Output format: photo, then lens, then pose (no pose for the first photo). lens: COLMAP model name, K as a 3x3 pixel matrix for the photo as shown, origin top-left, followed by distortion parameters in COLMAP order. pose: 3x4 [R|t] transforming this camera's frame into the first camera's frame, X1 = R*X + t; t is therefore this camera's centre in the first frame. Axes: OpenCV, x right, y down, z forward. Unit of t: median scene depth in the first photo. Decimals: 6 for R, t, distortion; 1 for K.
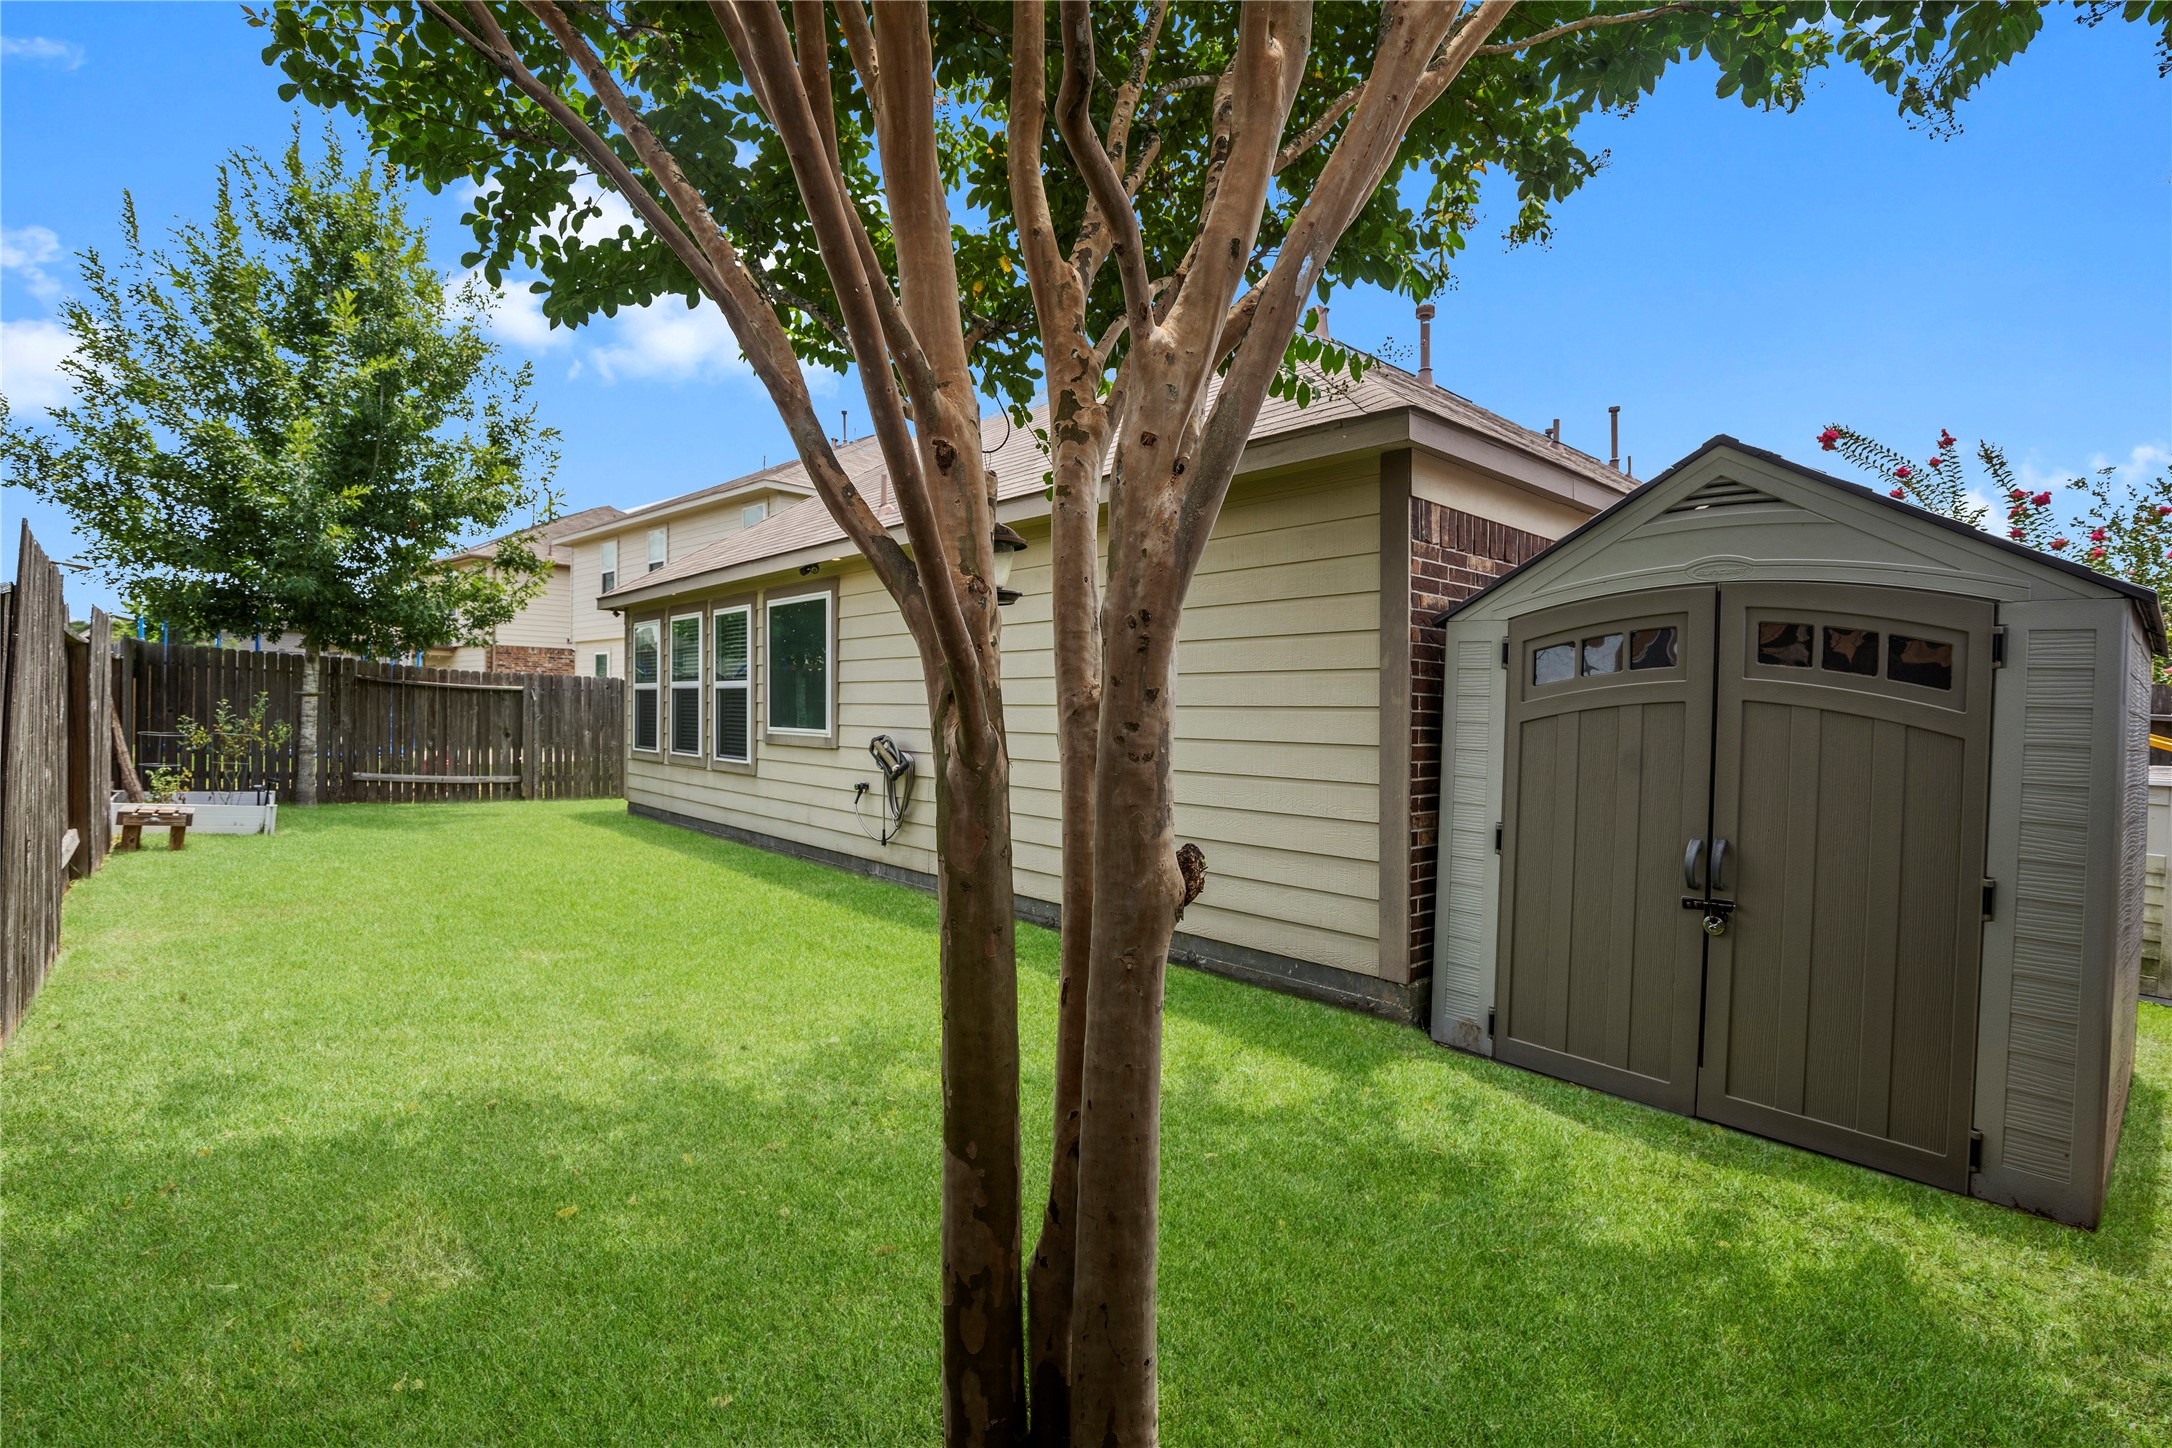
lens RADIAL K [[1004.5, 0, 1089.2], [0, 1004.5, 727.0], [0, 0, 1]] dist [-0.033875, 0.006825]
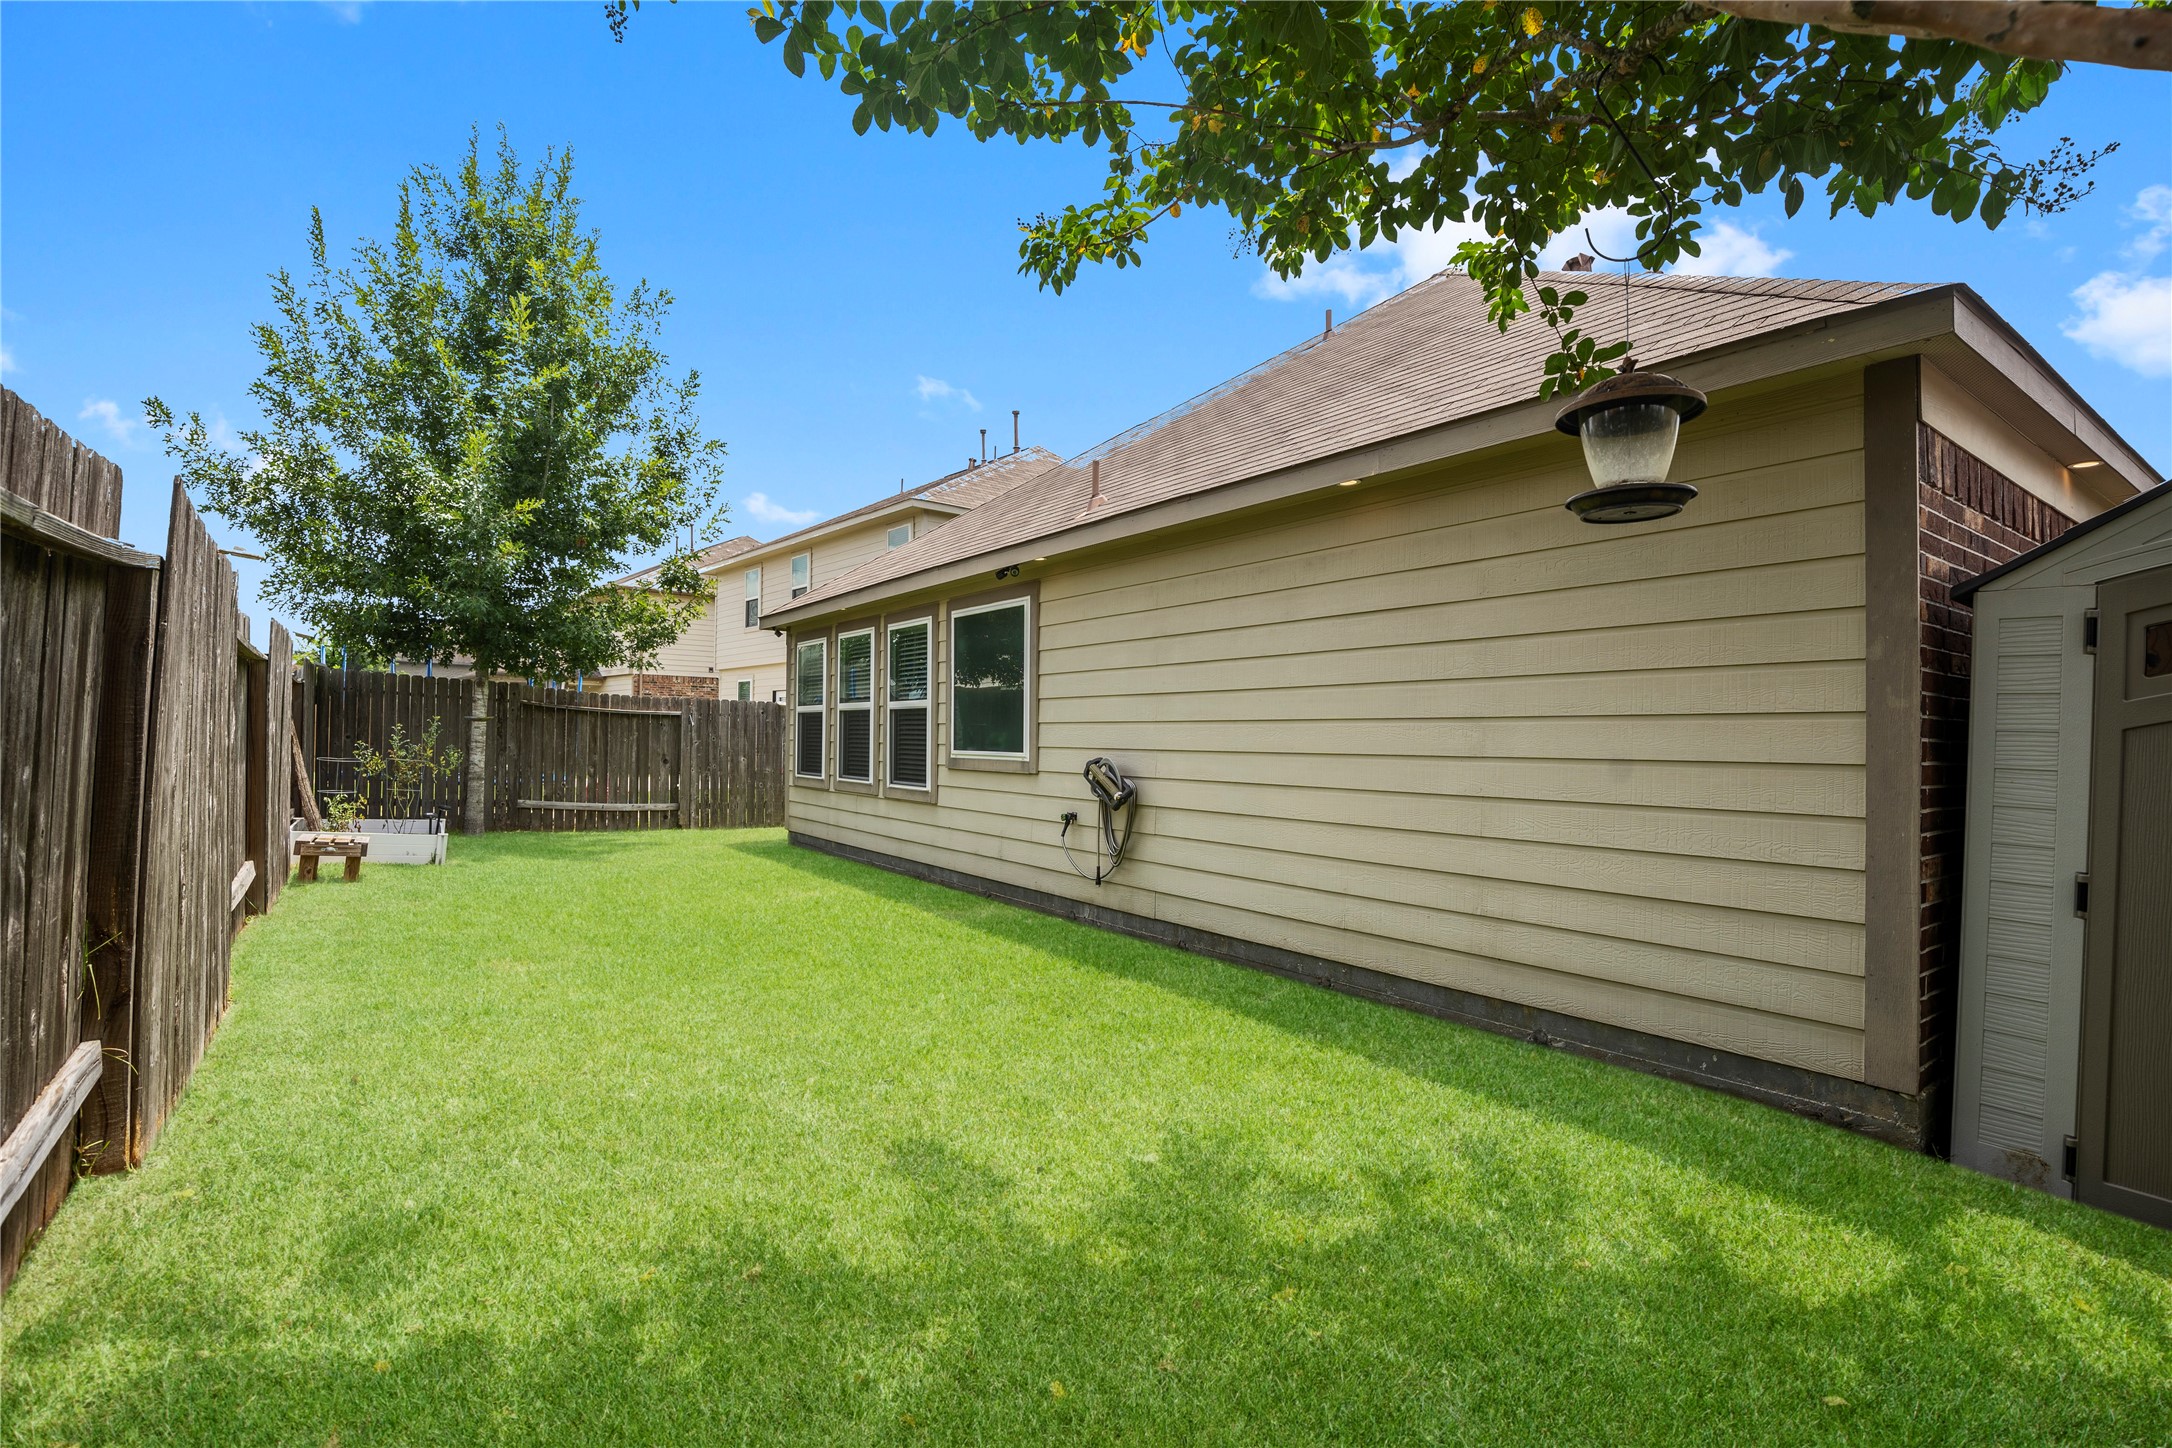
lens RADIAL K [[1029.8, 0, 1092.9], [0, 1029.8, 728.6], [0, 0, 1]] dist [-0.031465, 0.001570]
pose [[0.992801, -0.006816, -0.119585, -0.078850], [0.003908, 0.999691, -0.024538, 0.003442], [0.119716, 0.023894, 0.992521, 0.085929]]
